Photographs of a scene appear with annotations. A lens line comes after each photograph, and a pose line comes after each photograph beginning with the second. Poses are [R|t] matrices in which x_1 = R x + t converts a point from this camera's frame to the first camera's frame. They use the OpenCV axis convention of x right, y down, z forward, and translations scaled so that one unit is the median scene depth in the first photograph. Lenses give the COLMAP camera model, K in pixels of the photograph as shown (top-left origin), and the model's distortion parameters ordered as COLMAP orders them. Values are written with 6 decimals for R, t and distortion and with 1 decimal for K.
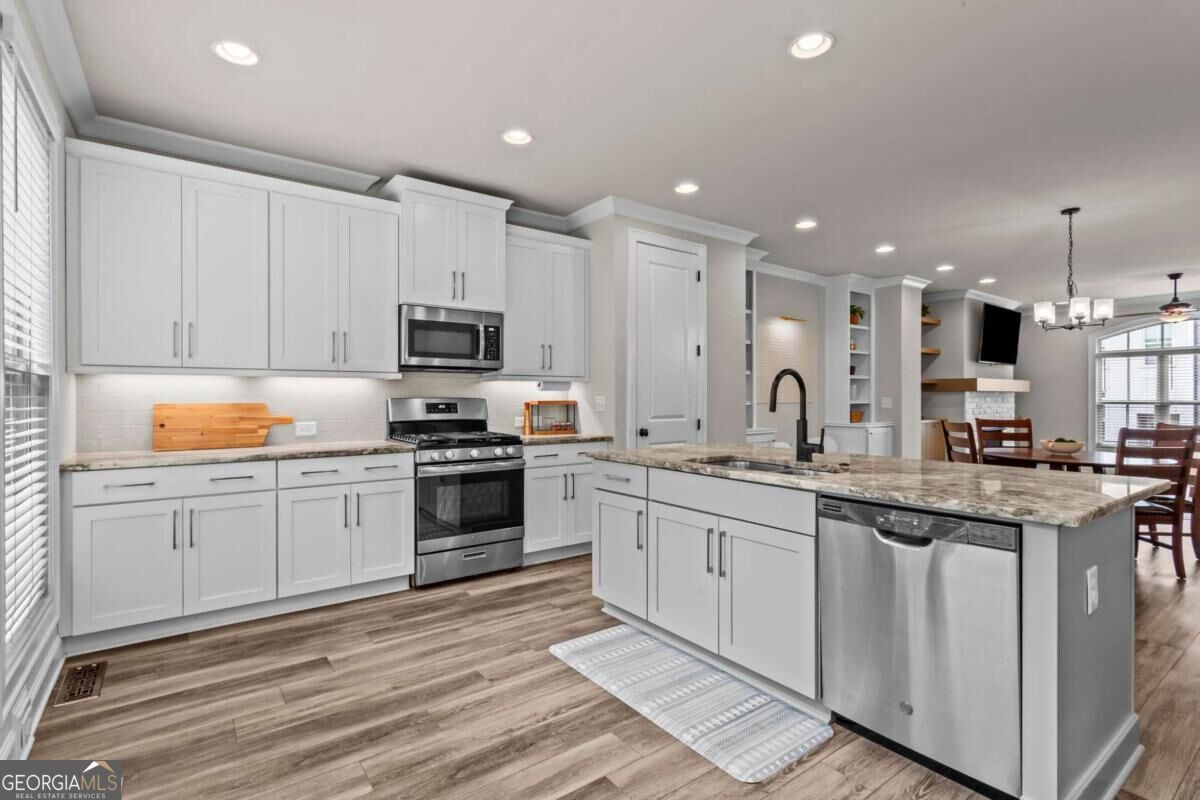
lens RADIAL K [[570.4, 0, 592.2], [0, 570.4, 396.1], [0, 0, 1]] dist [-0.010727, 0.010968]
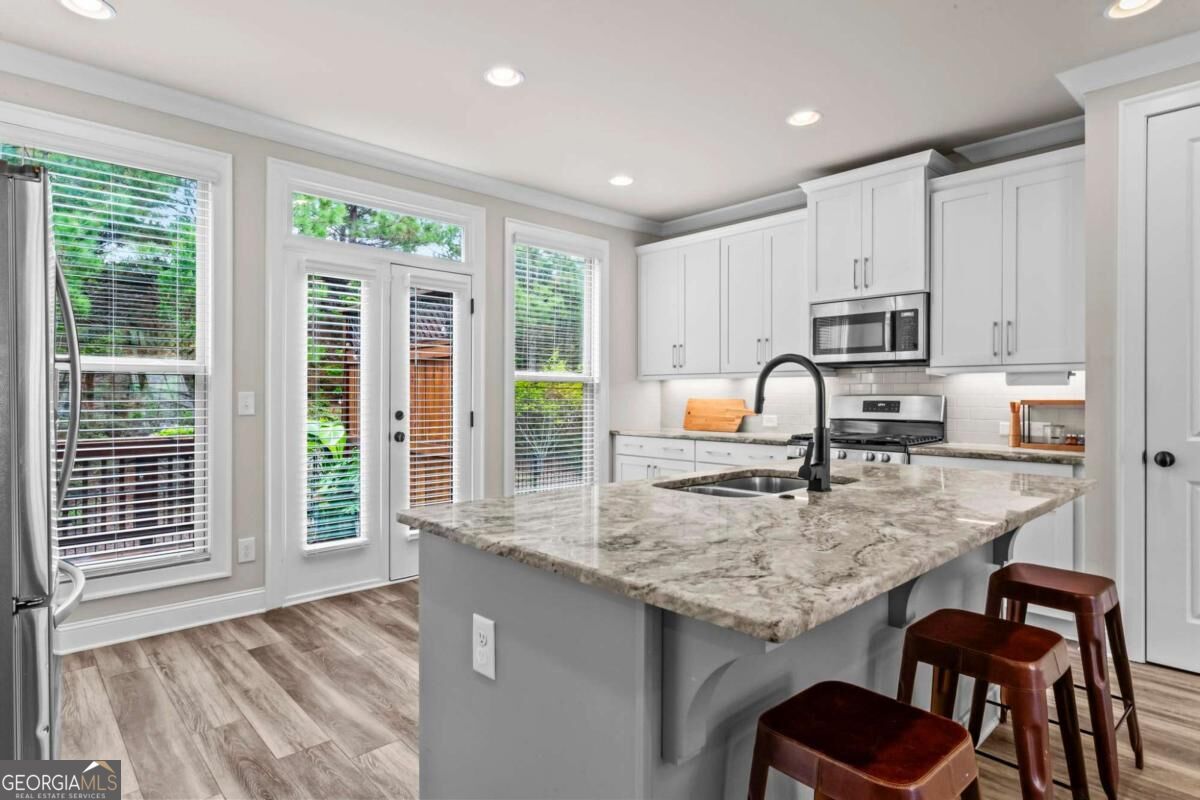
lens RADIAL K [[640.8, 0, 600.0], [0, 640.8, 400.0], [0, 0, 1]] dist [0.000178, 0.000195]
pose [[0.124006, 0.008705, -0.992243, 0.781245], [0.001306, 0.999959, 0.008936, 0.001104], [0.992281, -0.002404, 0.123990, 0.476504]]
